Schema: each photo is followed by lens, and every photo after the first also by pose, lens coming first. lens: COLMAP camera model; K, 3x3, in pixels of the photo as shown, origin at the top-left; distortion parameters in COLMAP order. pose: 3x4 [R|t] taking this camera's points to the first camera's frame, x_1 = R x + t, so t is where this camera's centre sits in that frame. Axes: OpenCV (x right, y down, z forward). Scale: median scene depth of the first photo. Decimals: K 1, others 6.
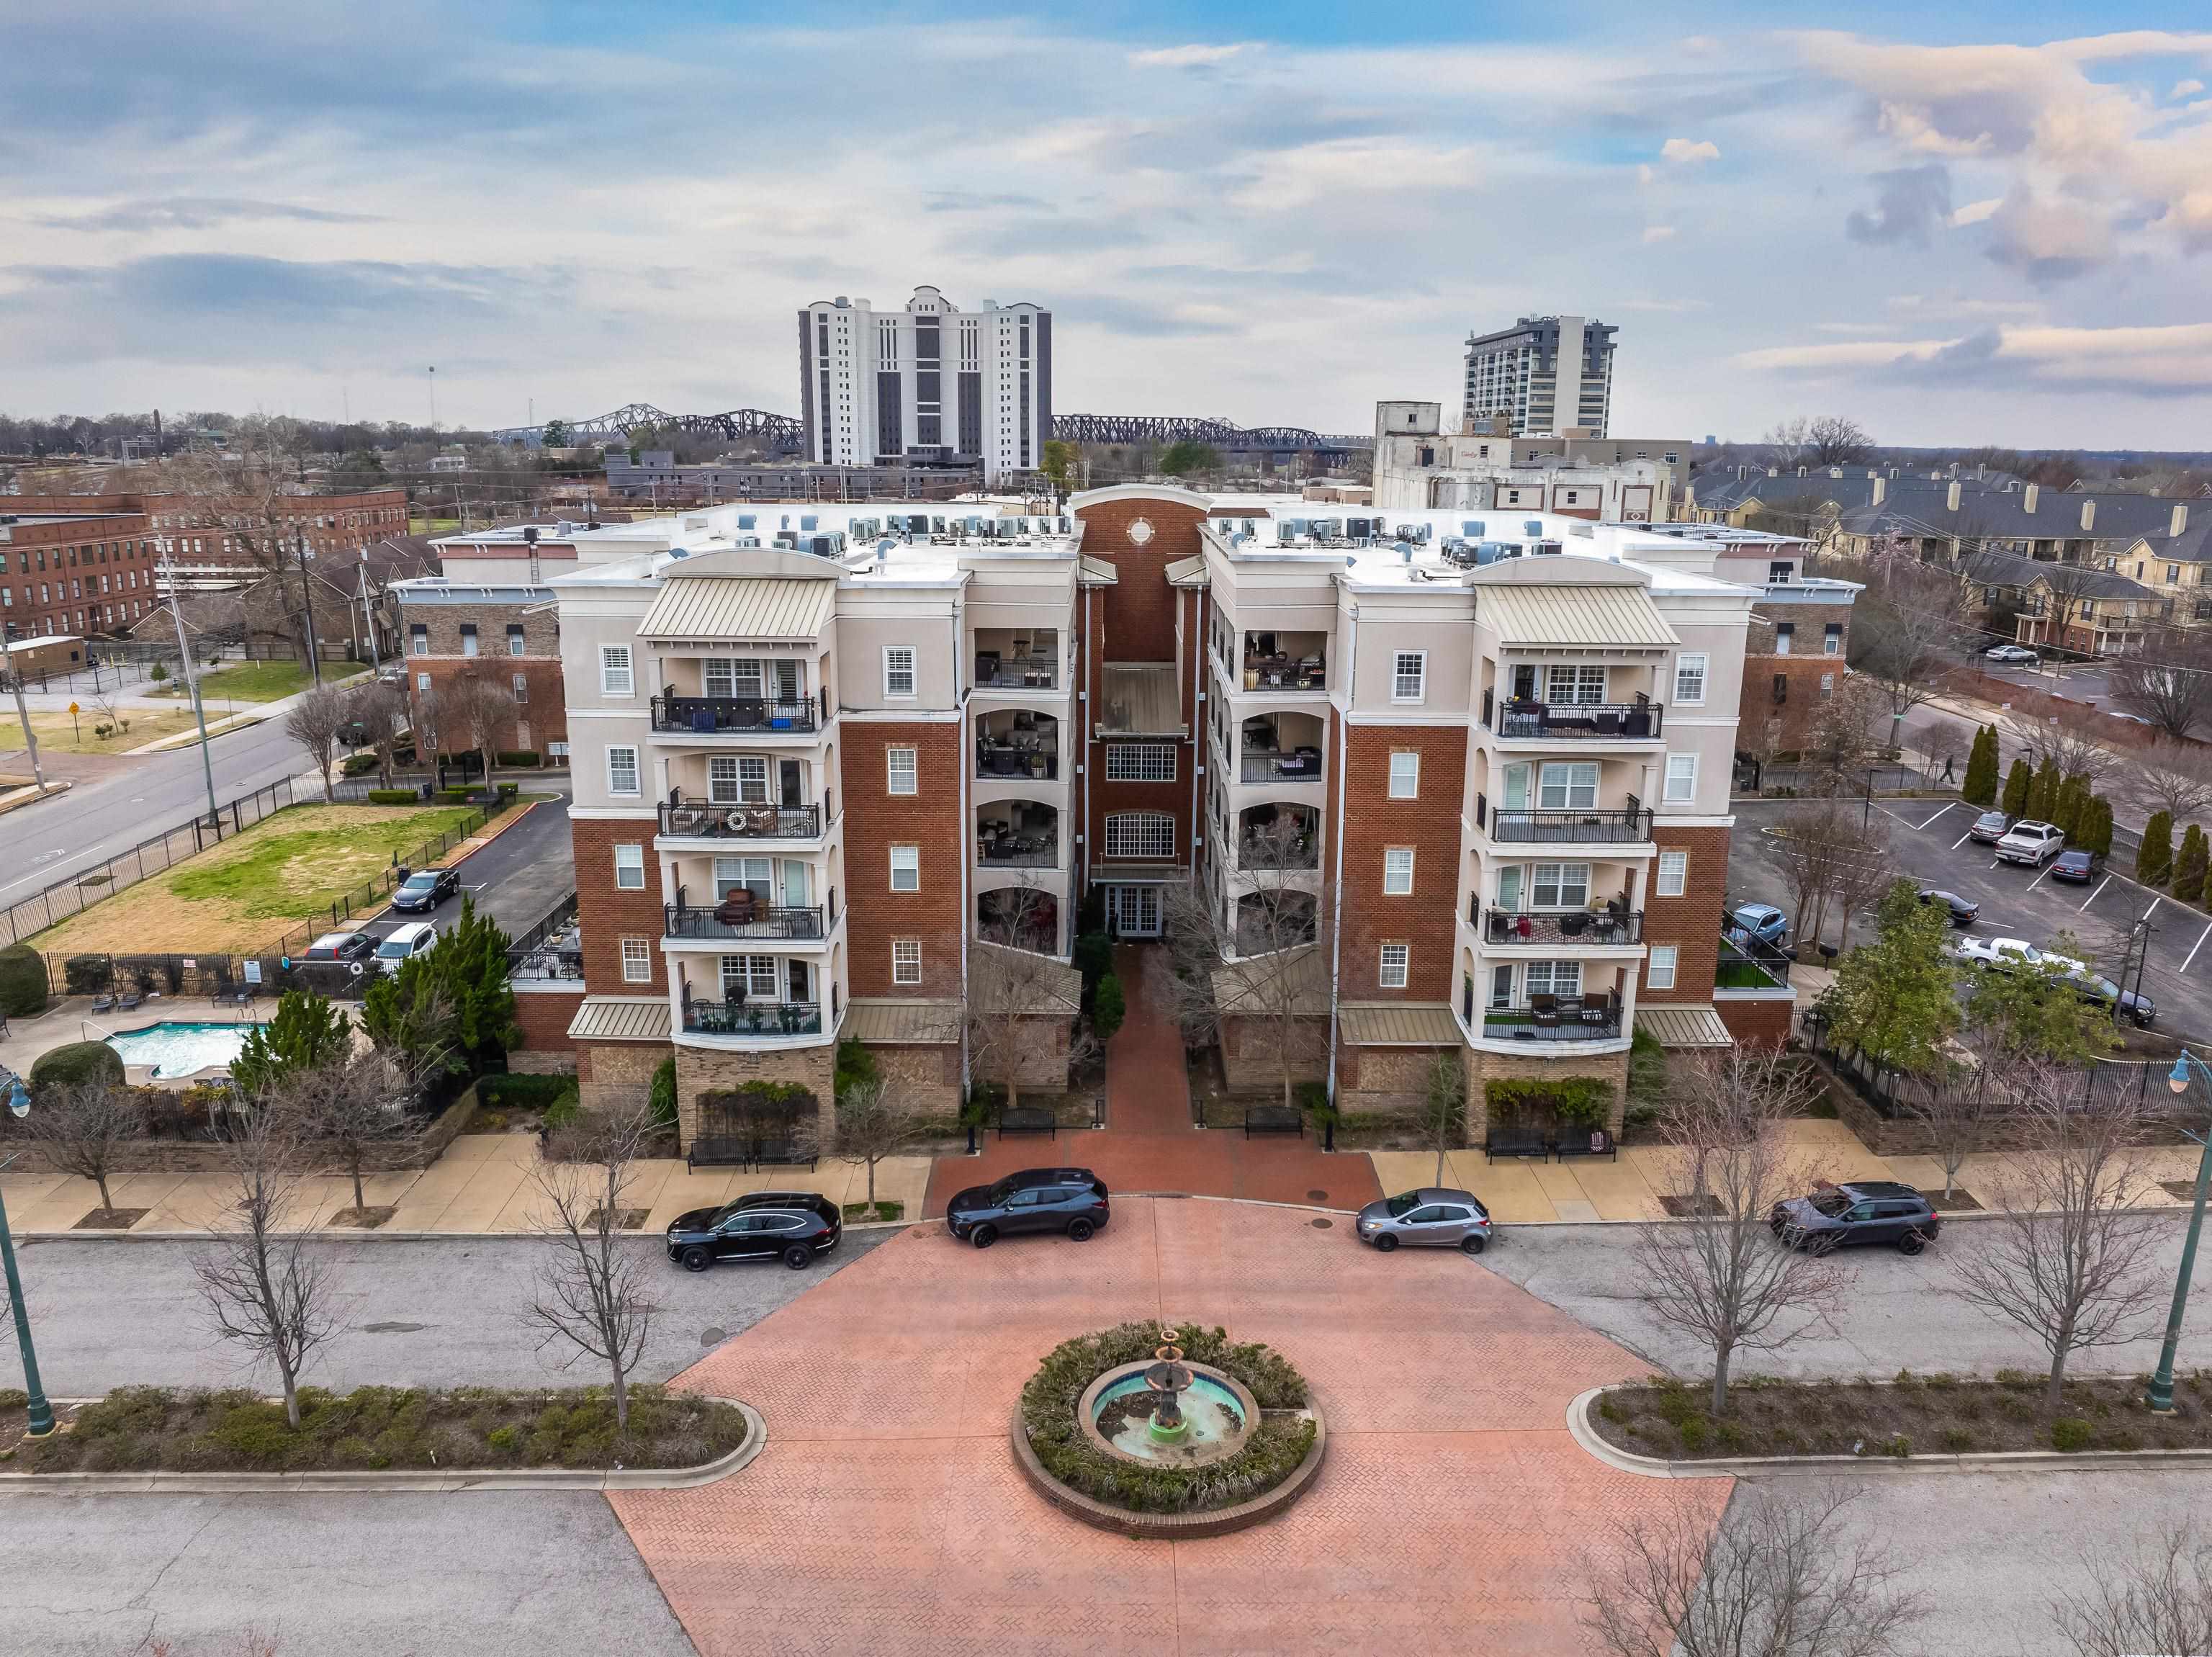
lens RADIAL K [[1541.9, 0, 1131.4], [0, 1541.9, 844.4], [0, 0, 1]] dist [-0.030124, 0.001748]
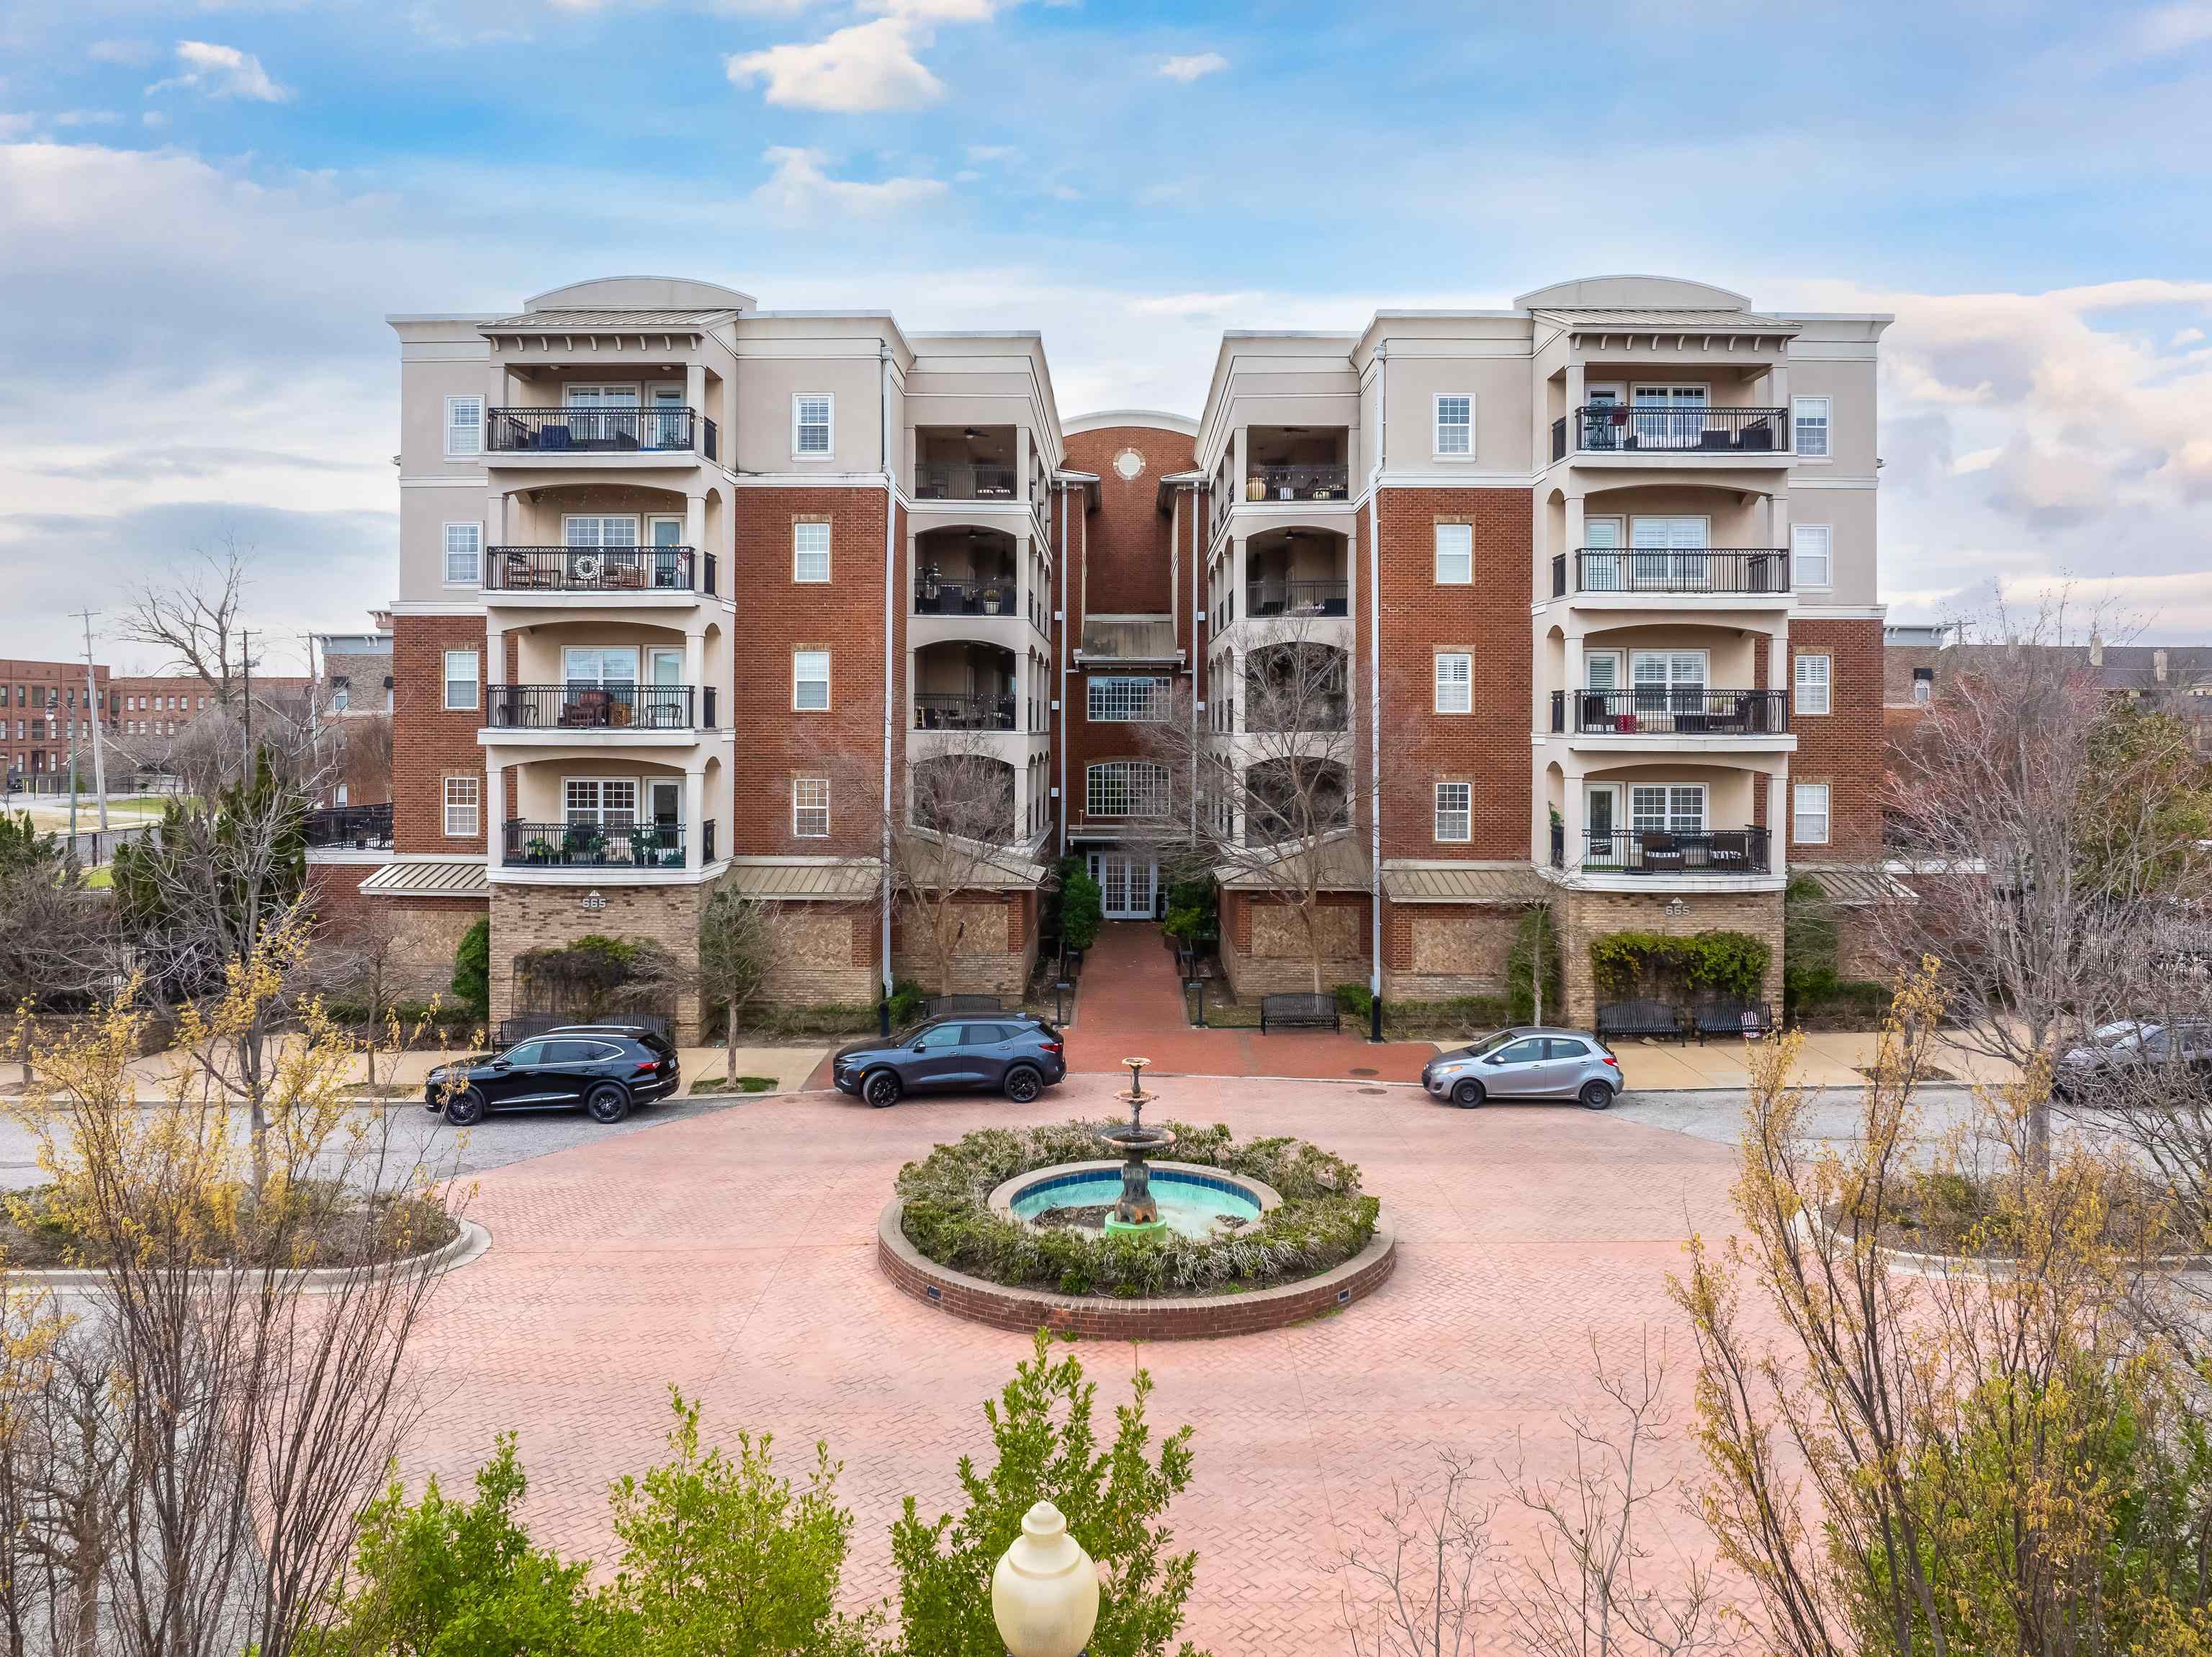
lens RADIAL K [[1568.9, 0, 1104.8], [0, 1568.9, 776.1], [0, 0, 1]] dist [-0.028936, 0.001912]
pose [[0.999616, -0.006320, -0.026962, 0.020888], [-0.000202, 0.971923, -0.235299, 0.247128], [0.027692, 0.235215, 0.971549, 0.249242]]
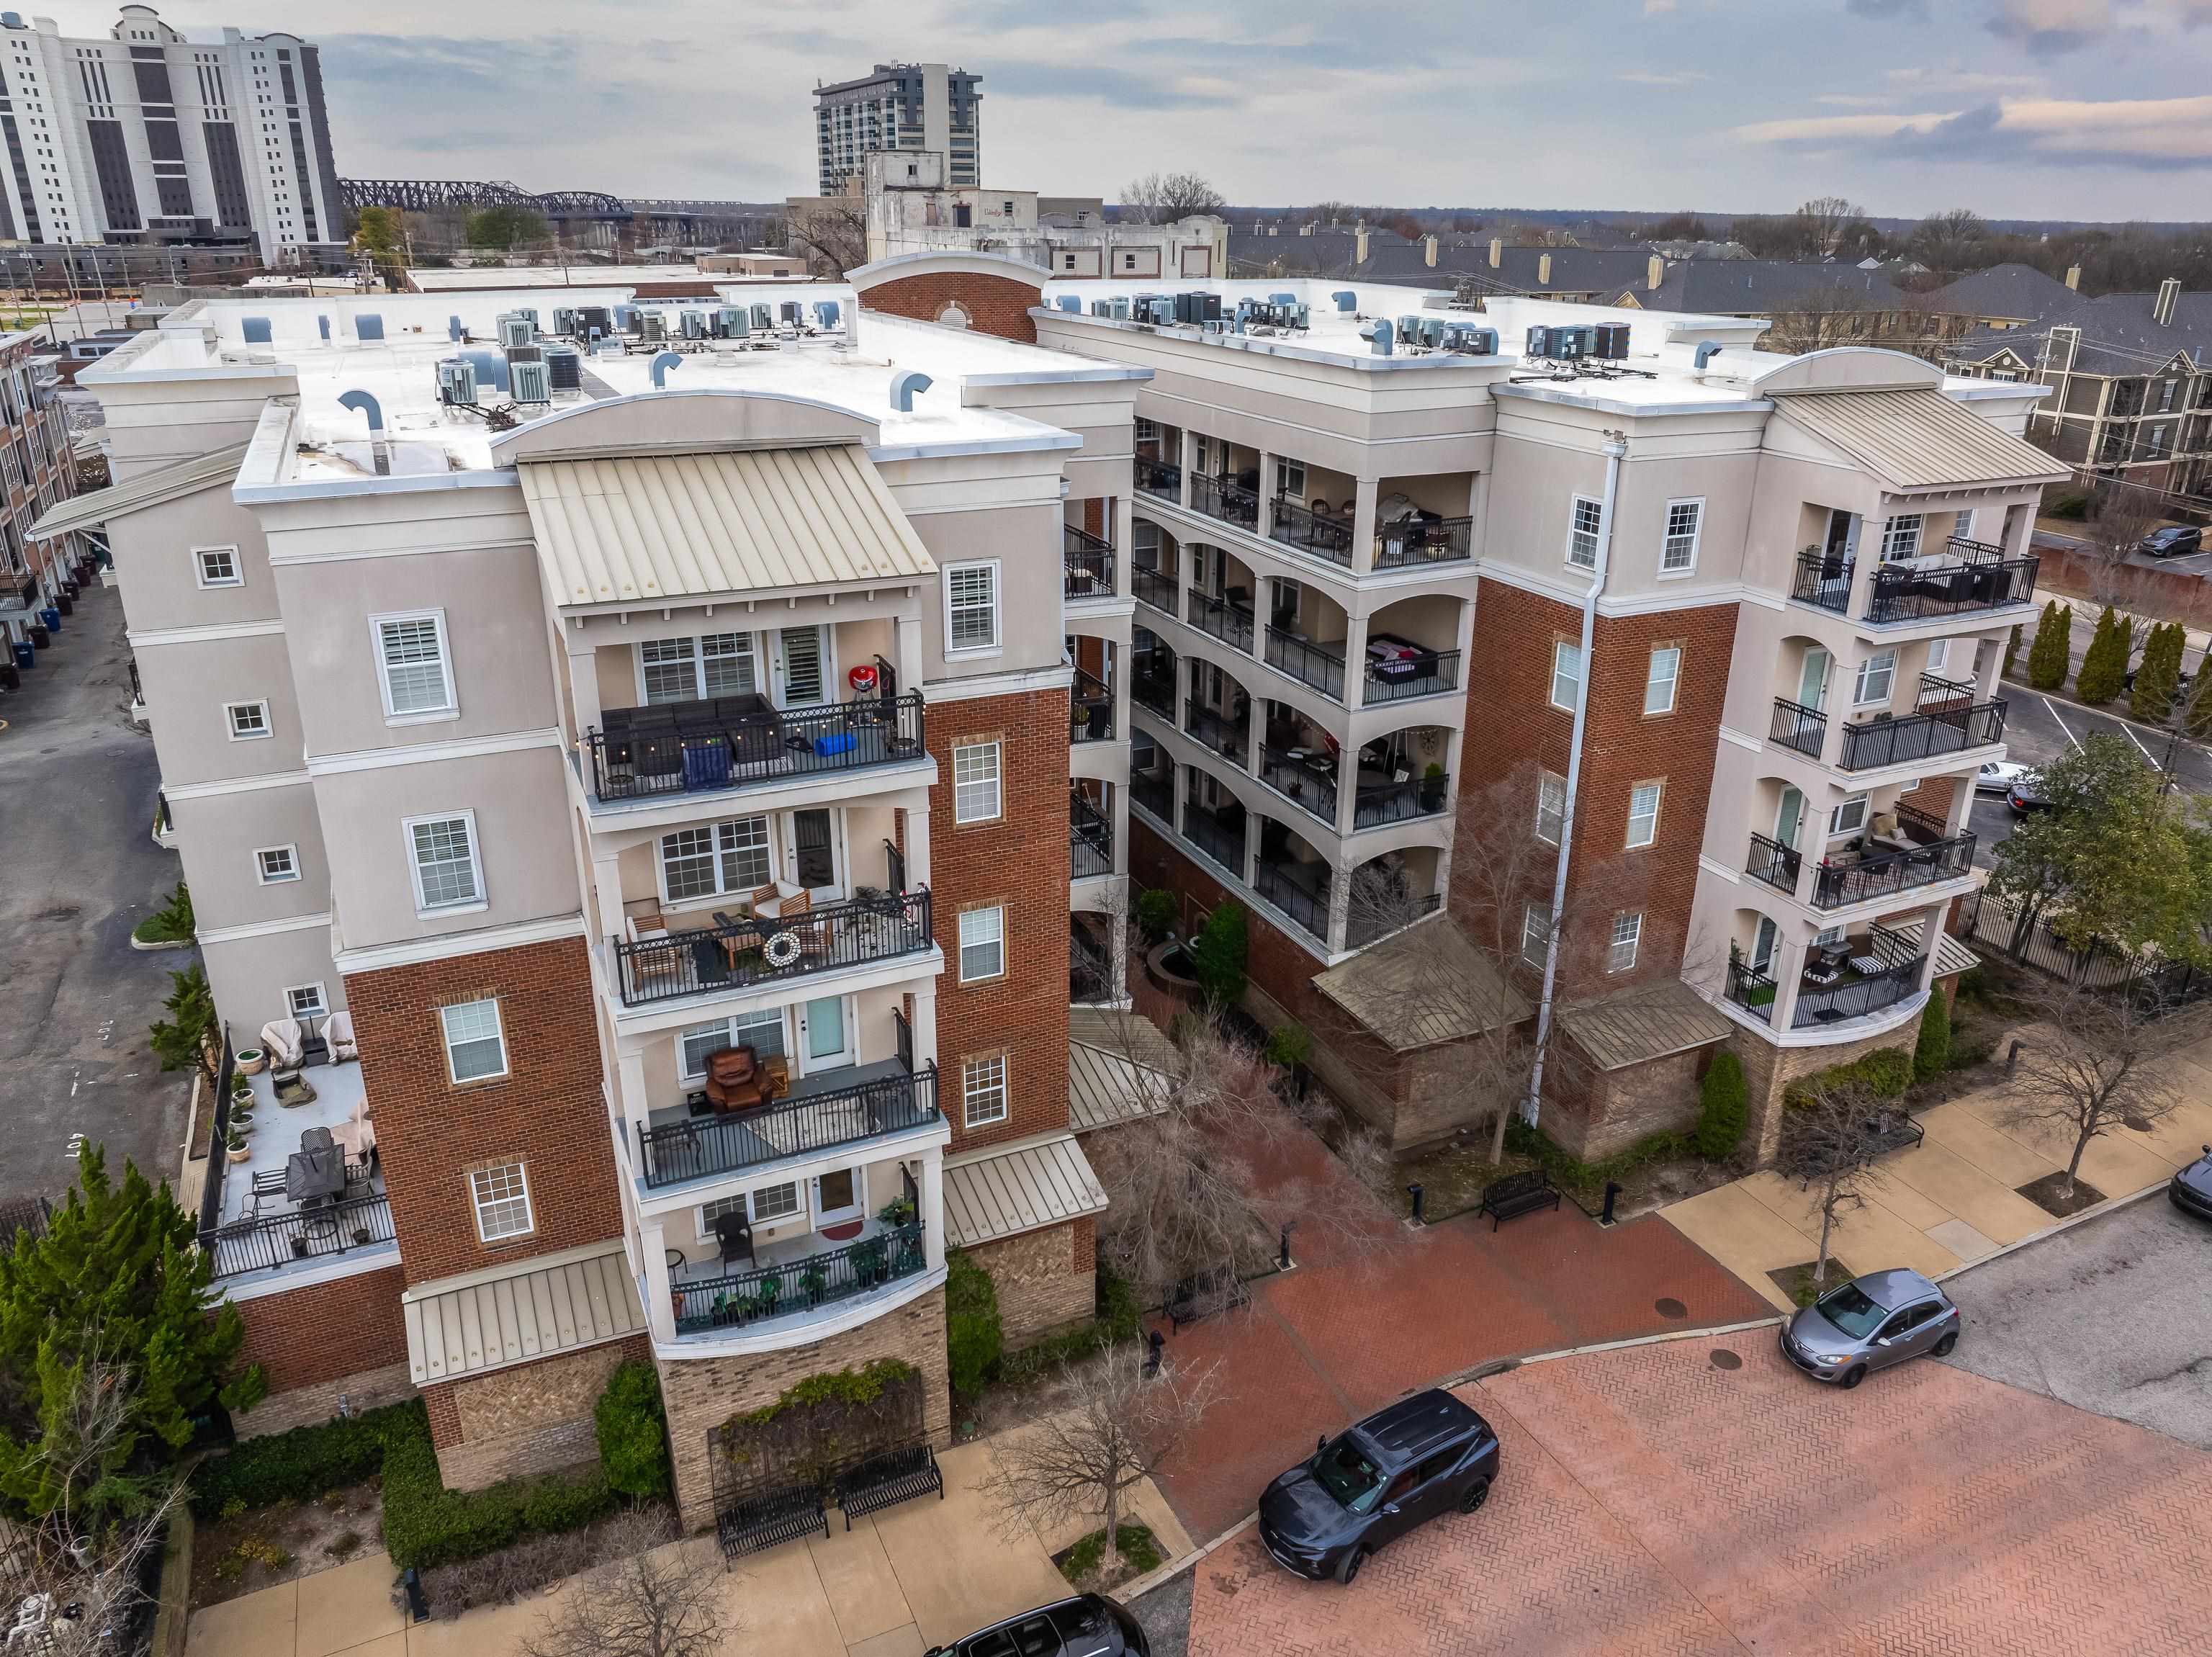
lens RADIAL K [[1540.3, 0, 1106.0], [0, 1540.3, 828.5], [0, 0, 1]] dist [-0.043200, 0.026790]
pose [[0.914586, -0.156530, 0.372868, -0.311774], [0.106695, 0.982780, 0.150865, -0.108535], [-0.390062, -0.098196, 0.915538, 0.456960]]
